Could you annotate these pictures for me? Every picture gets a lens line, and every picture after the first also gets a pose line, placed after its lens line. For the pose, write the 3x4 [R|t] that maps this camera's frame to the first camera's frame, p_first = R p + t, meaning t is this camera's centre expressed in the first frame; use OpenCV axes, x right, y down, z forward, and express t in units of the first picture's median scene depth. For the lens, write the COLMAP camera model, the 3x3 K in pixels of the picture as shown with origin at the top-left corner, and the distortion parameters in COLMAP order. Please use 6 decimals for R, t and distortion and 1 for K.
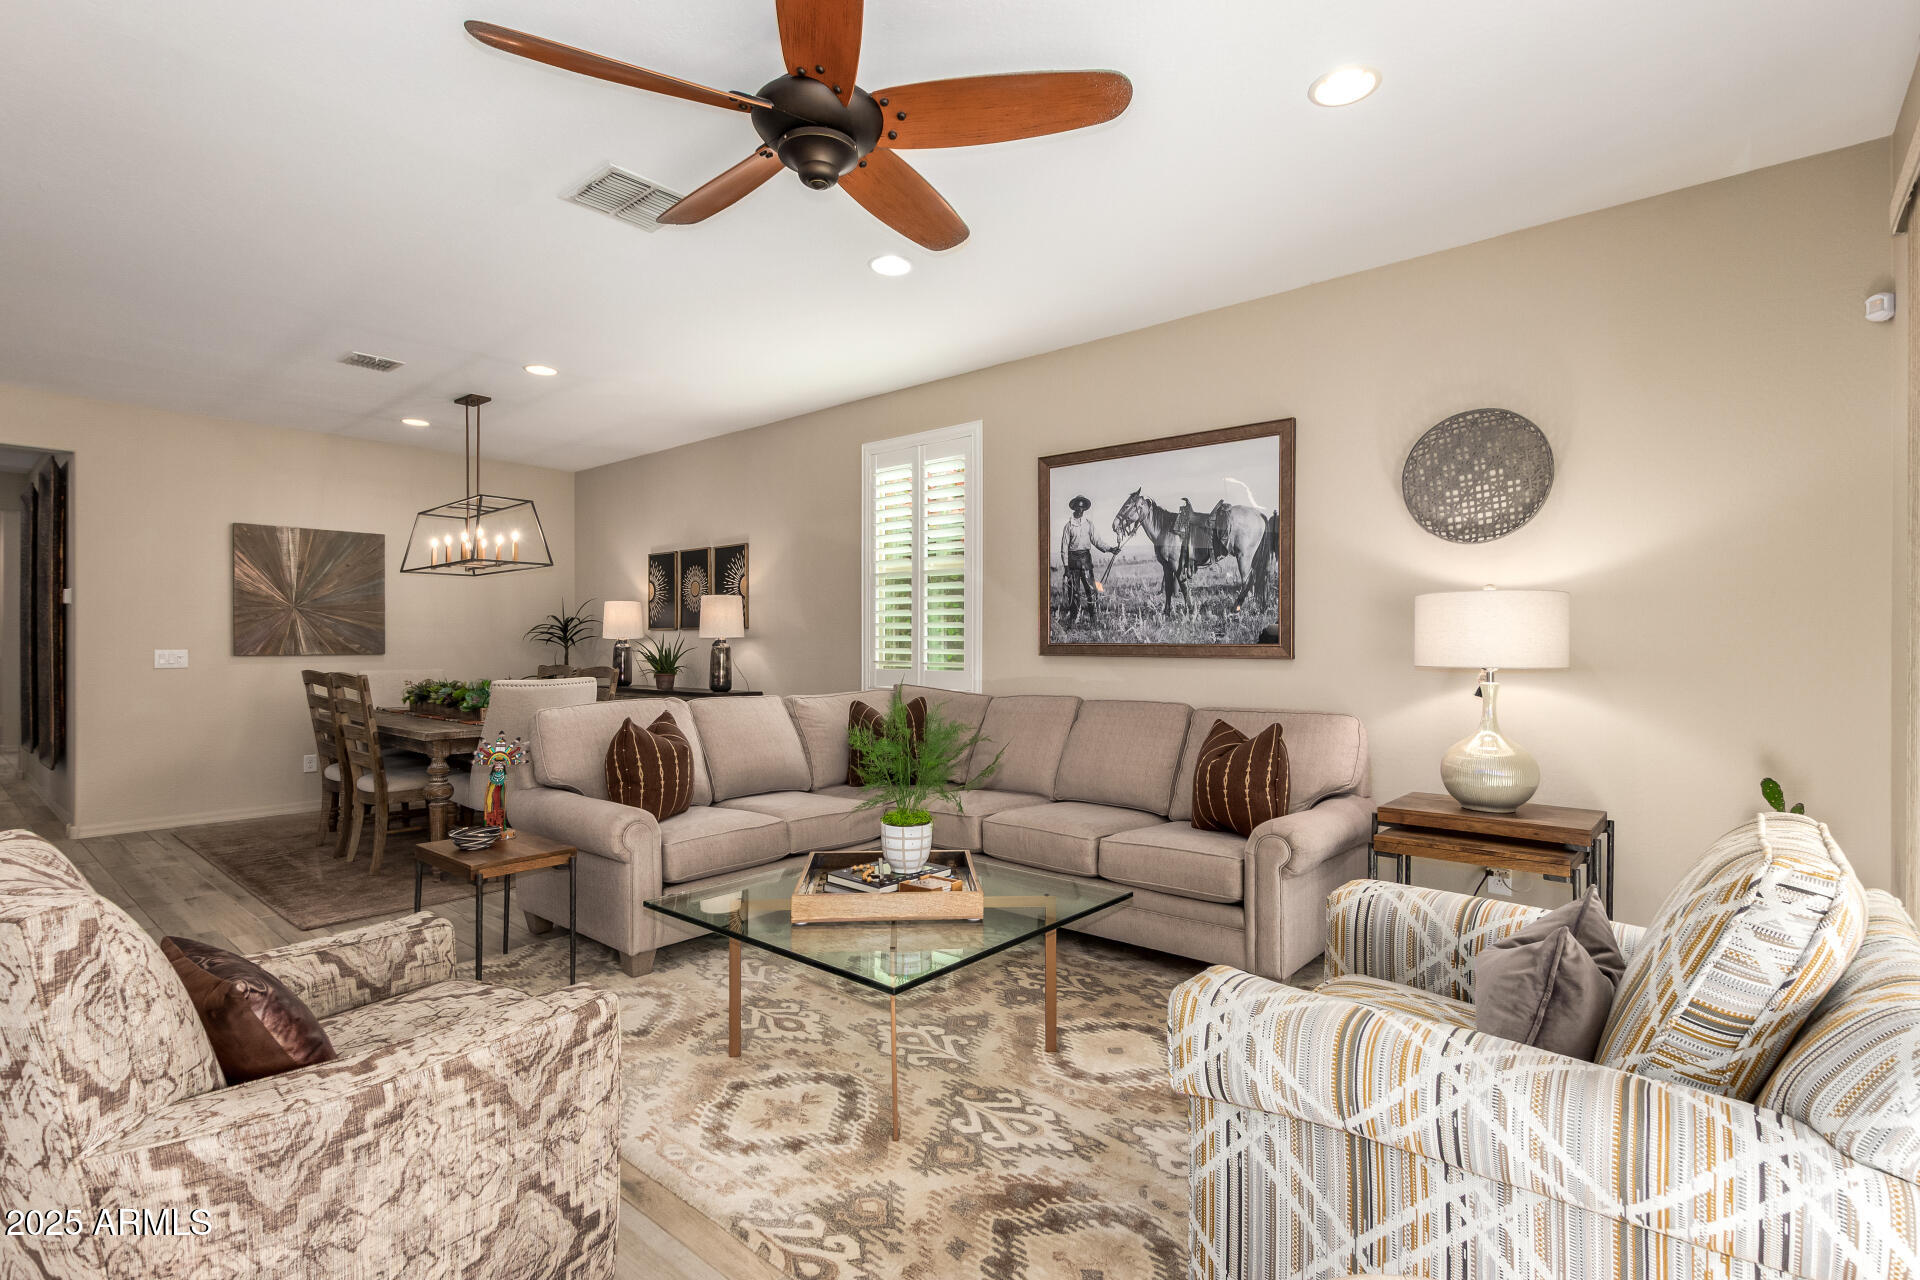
lens RADIAL K [[908.0, 0, 968.0], [0, 908.0, 645.8], [0, 0, 1]] dist [0.005335, 0.000511]
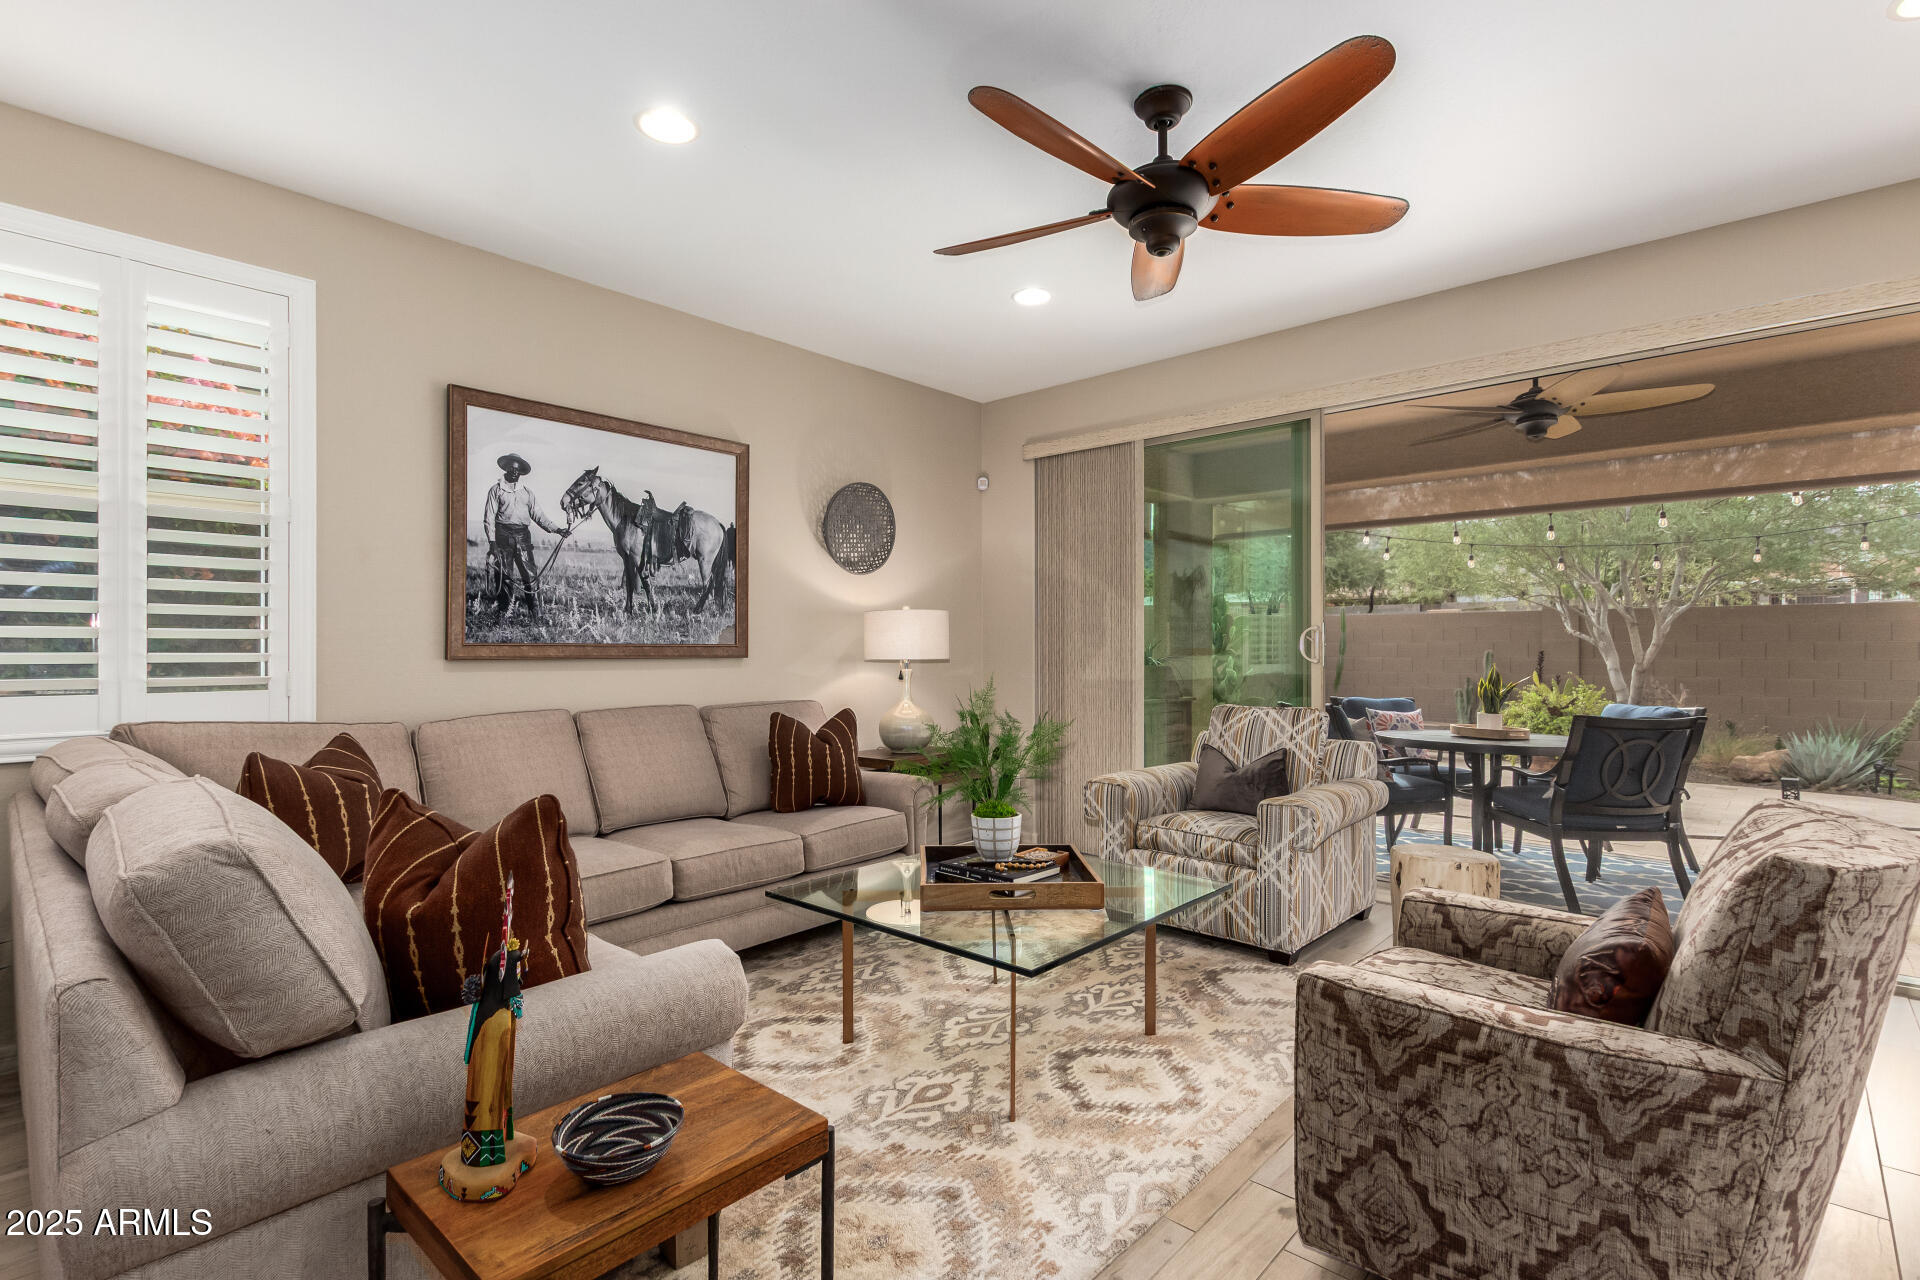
lens RADIAL K [[908.0, 0, 968.0], [0, 908.0, 645.8], [0, 0, 1]] dist [0.005335, 0.000511]
pose [[0.018853, 0.001218, 0.999822, -0.670753], [0.003694, 0.999992, -0.001288, 0.002065], [-0.999815, 0.003718, 0.018848, 0.613083]]
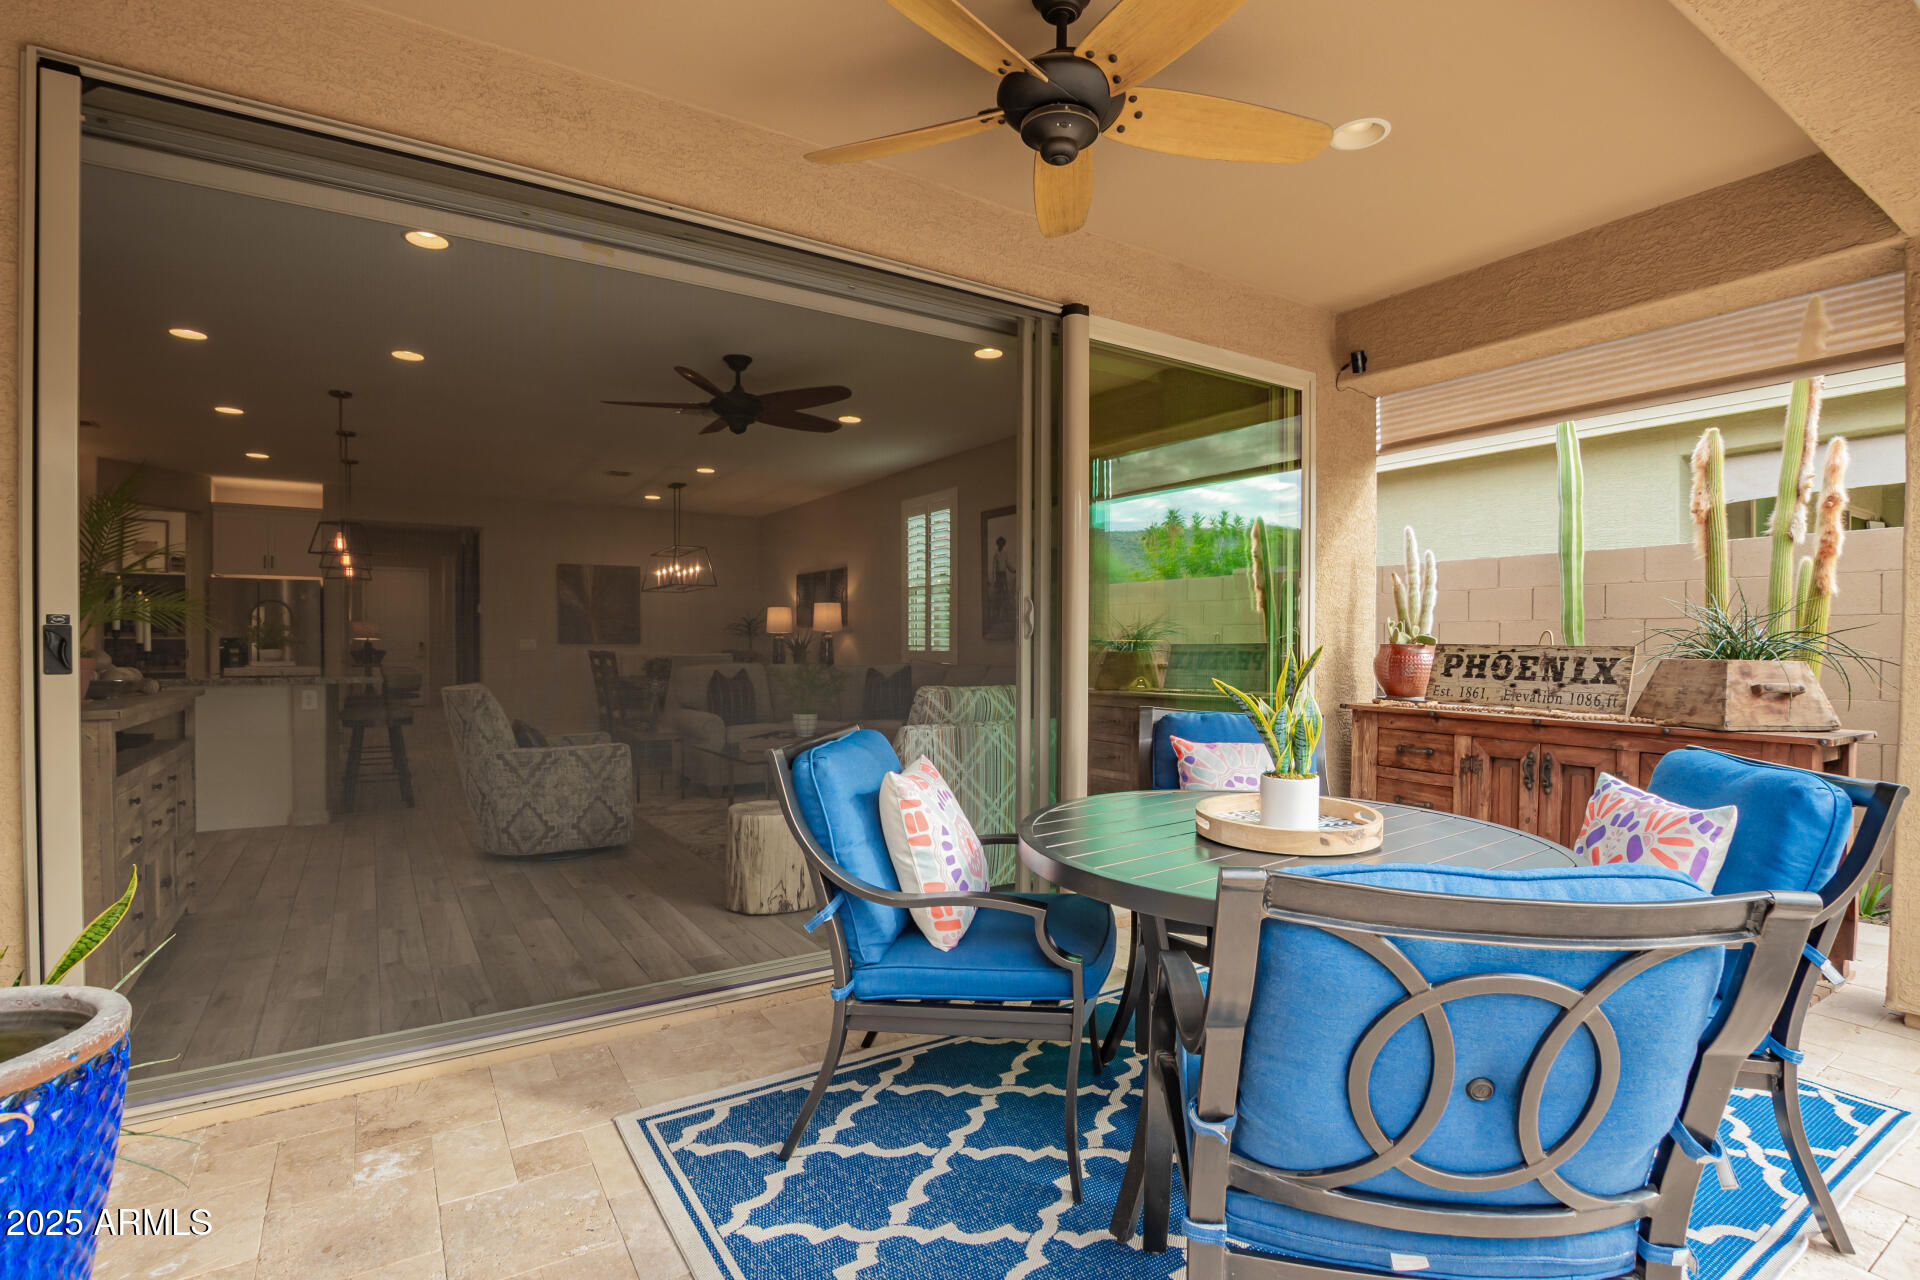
lens RADIAL K [[900.9, 0, 962.8], [0, 900.9, 649.5], [0, 0, 1]] dist [-0.000548, -0.000269]
pose [[0.959323, -0.000102, -0.282310, 0.511114], [0.001715, 0.999984, 0.005469, 0.020768], [0.282305, -0.005731, 0.959308, -0.516477]]
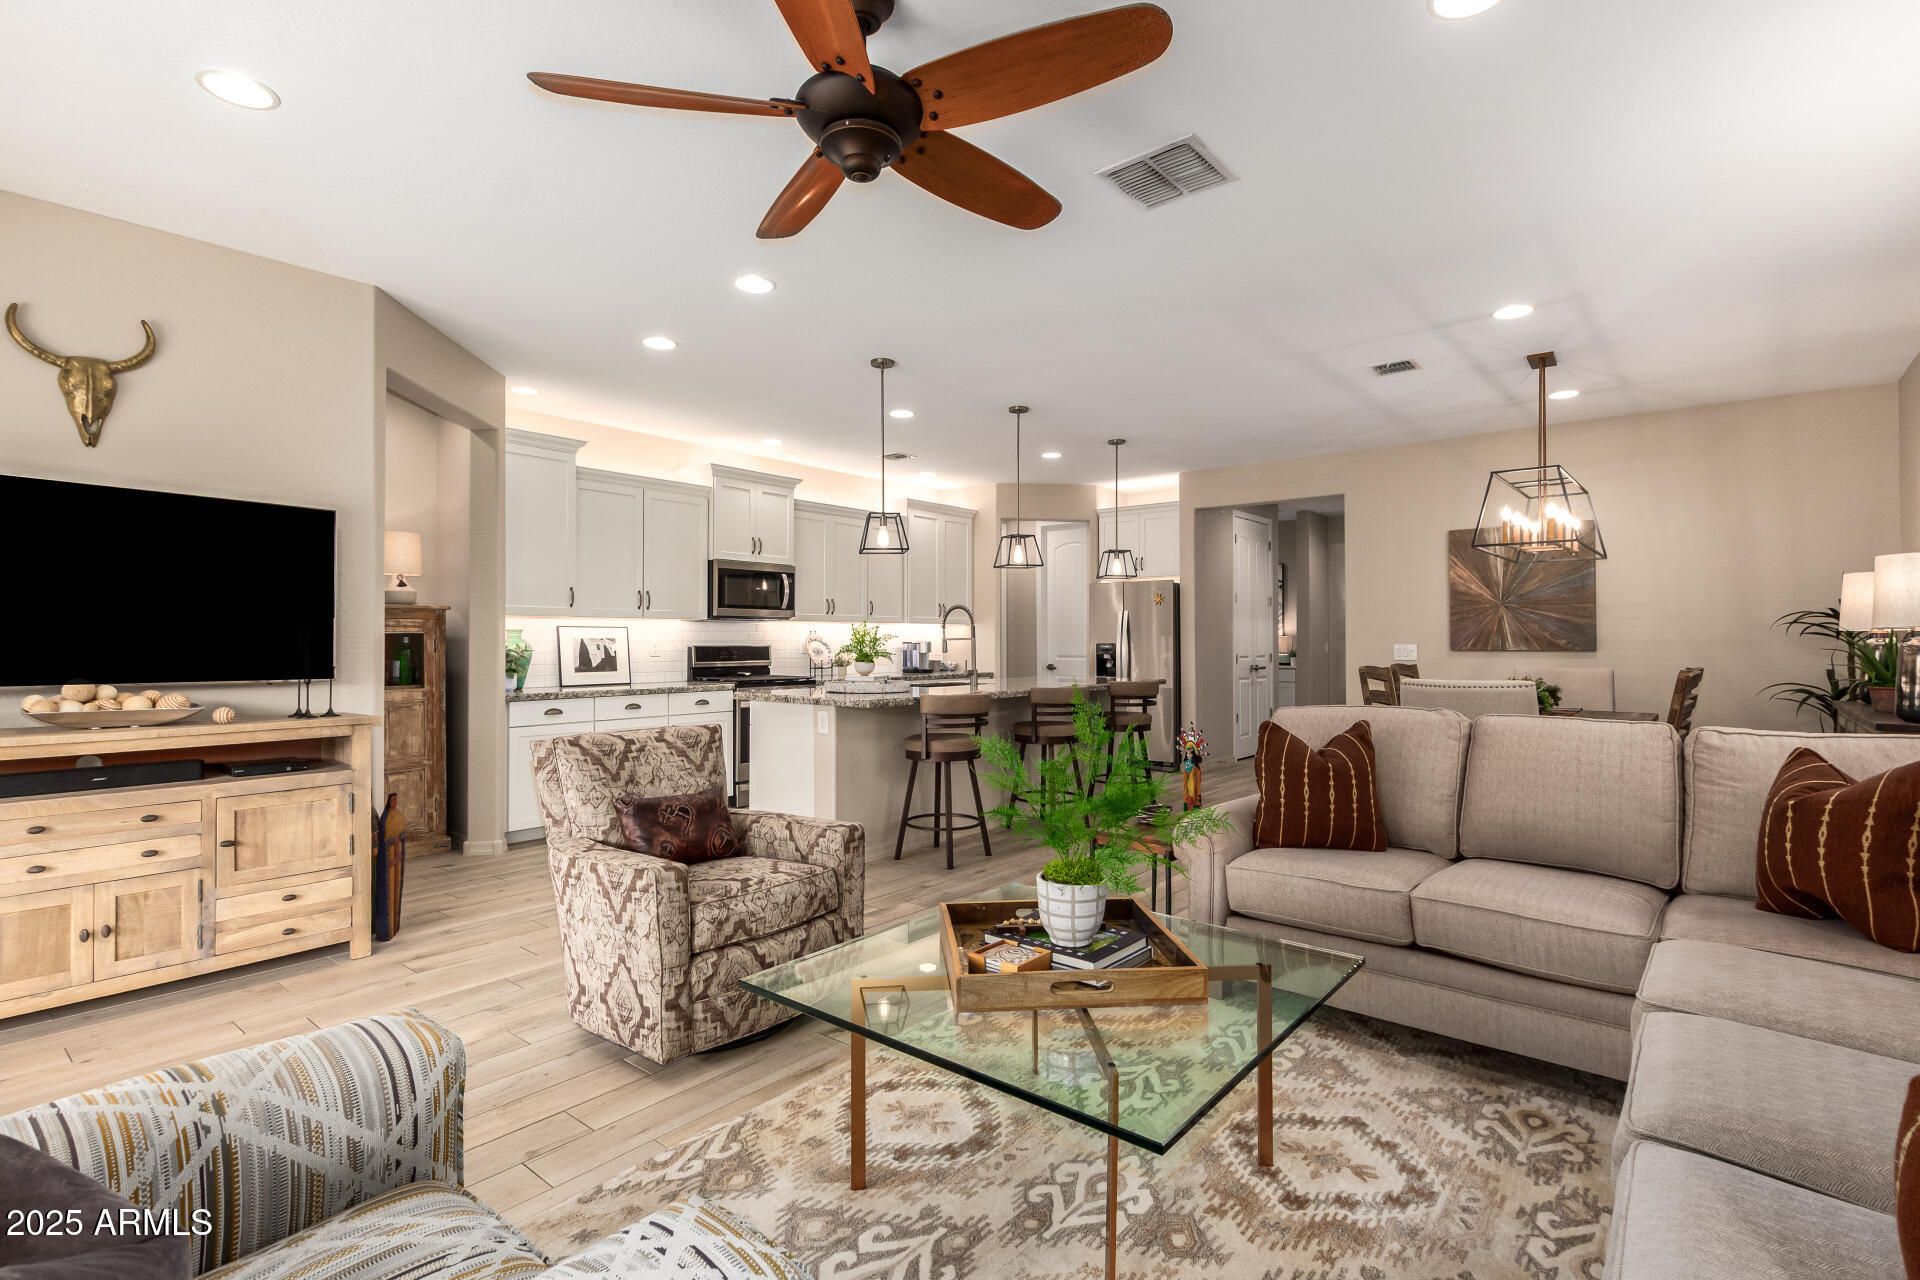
lens RADIAL K [[905.0, 0, 951.1], [0, 905.0, 640.3], [0, 0, 1]] dist [0.002057, 0.000116]
pose [[0.007850, -0.000817, -0.999969, 0.408010], [-0.000898, 0.999999, -0.000824, 0.000065], [0.999969, 0.000905, 0.007850, 0.541762]]
